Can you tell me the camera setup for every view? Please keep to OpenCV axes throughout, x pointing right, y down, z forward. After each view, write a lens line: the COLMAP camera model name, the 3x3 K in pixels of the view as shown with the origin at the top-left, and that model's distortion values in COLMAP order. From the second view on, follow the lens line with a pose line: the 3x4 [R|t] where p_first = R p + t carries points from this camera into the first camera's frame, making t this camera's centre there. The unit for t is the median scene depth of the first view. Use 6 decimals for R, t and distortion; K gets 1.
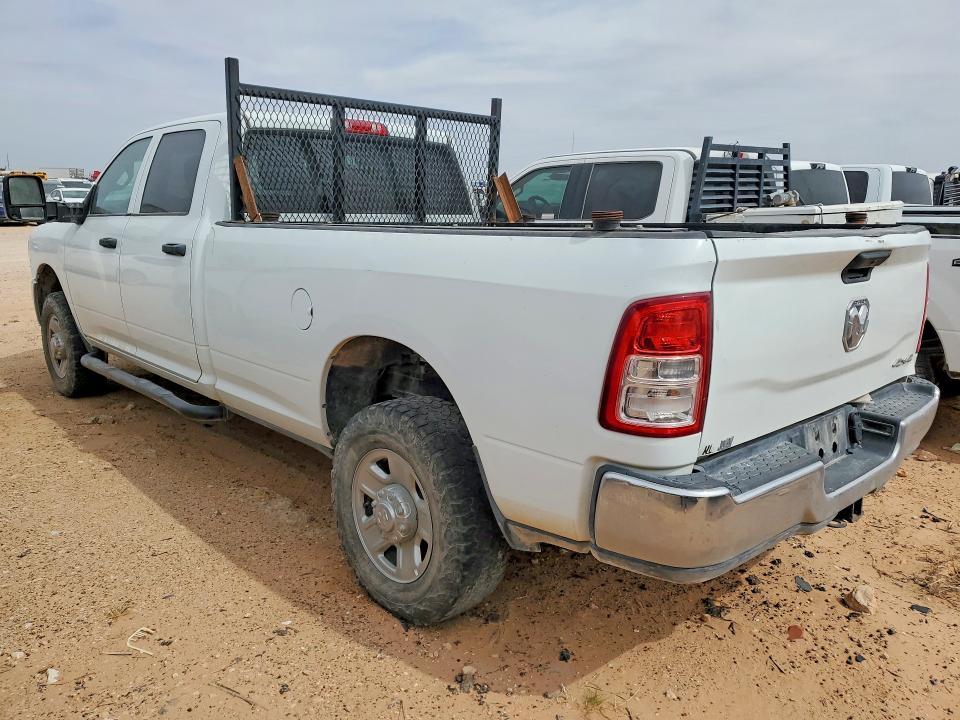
lens RADIAL K [[755.9, 0, 460.0], [0, 755.9, 373.0], [0, 0, 1]] dist [-0.051546, 0.002641]
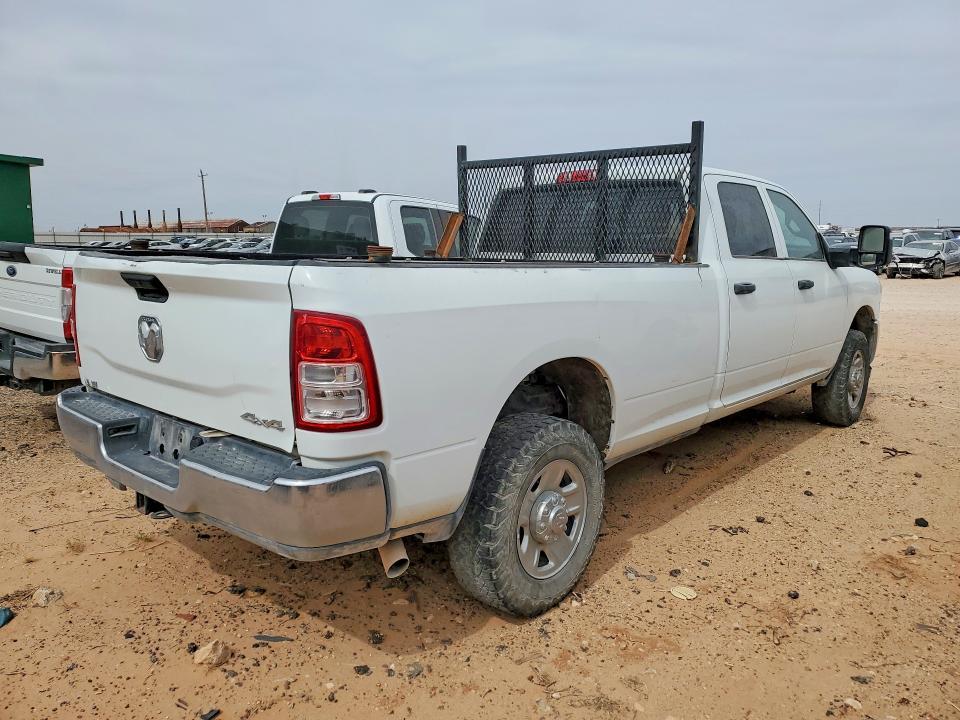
lens RADIAL K [[713.3, 0, 480.0], [0, 713.3, 360.0], [0, 0, 1]] dist [-0.071408, -0.004519]
pose [[0.135997, 0.137924, -0.981062, 0.964975], [-0.216322, 0.970501, 0.106452, -0.148383], [0.966804, 0.197748, 0.161821, 0.771764]]
